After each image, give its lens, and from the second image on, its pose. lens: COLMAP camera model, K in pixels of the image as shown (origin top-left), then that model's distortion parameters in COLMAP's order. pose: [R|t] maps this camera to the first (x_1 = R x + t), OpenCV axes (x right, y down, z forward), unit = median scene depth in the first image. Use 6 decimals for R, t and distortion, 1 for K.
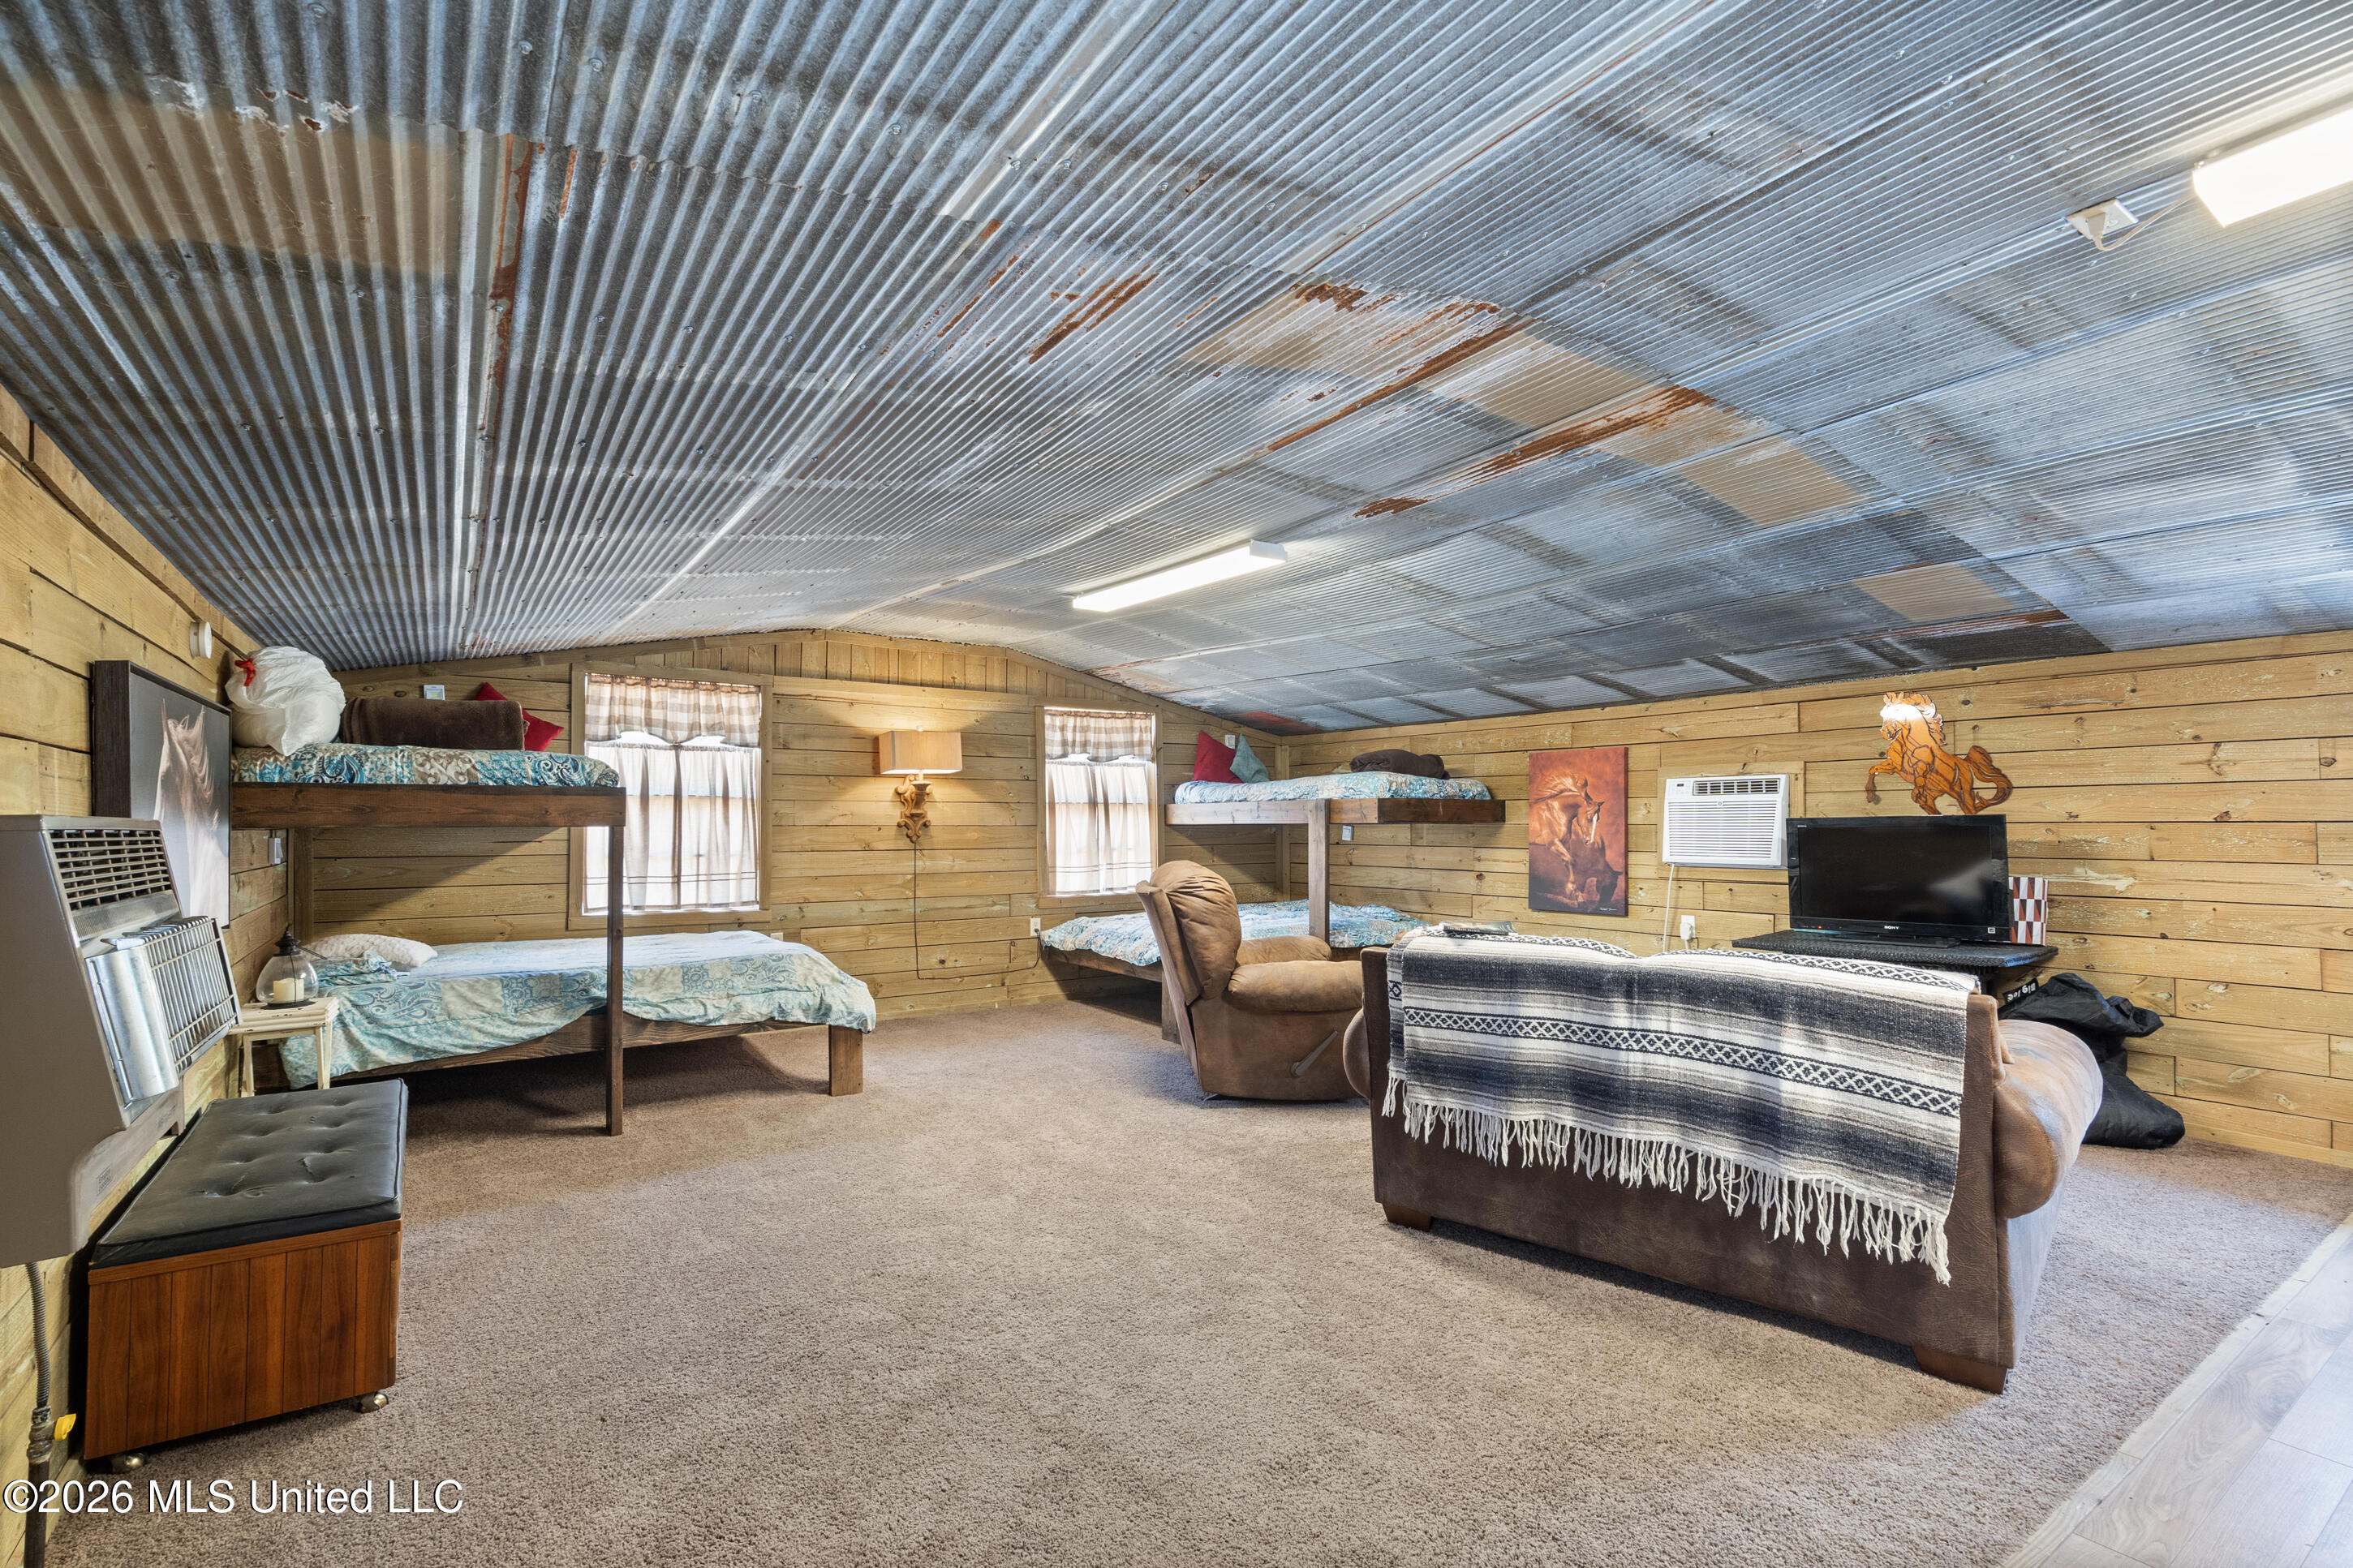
lens RADIAL K [[1042.1, 0, 1170.7], [0, 1042.1, 791.3], [0, 0, 1]] dist [-0.013515, 0.005811]
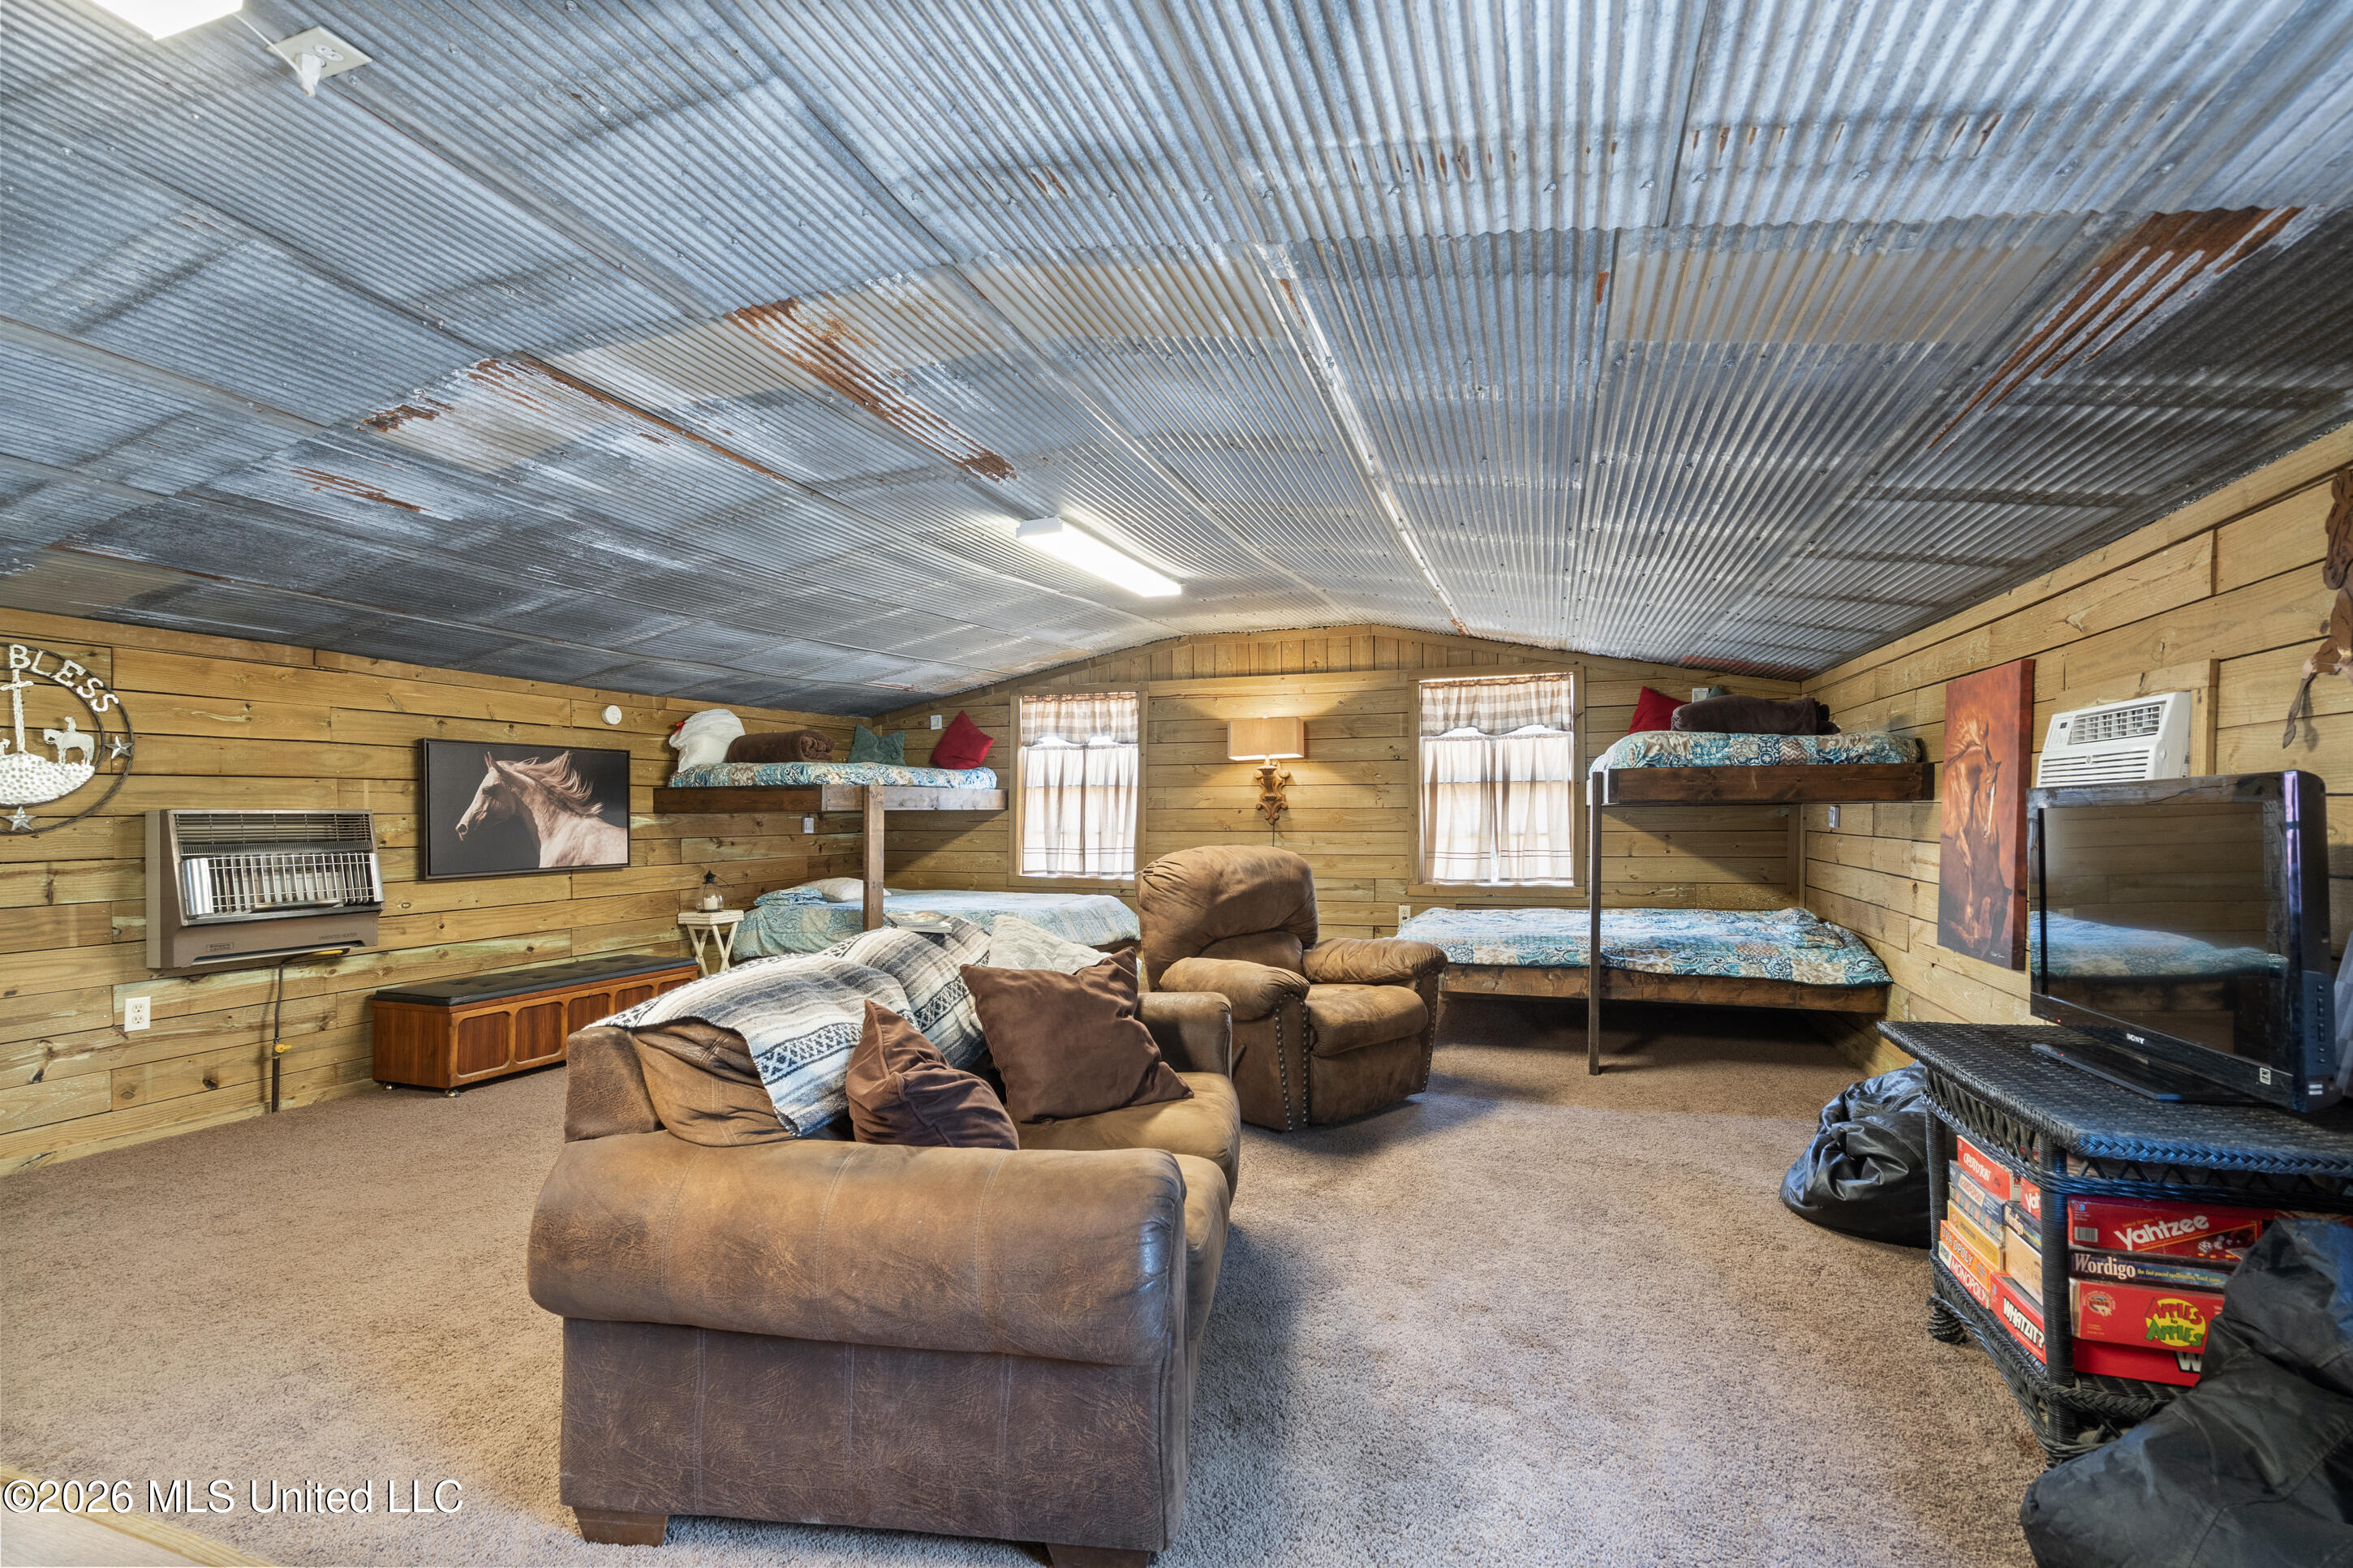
lens RADIAL K [[1042.1, 0, 1174.4], [0, 1042.1, 802.1], [0, 0, 1]] dist [-0.013515, 0.005811]
pose [[0.607603, -0.008137, -0.794199, 0.532570], [0.030751, 0.999439, 0.013286, 0.009634], [0.793646, -0.032495, 0.607512, 0.282059]]
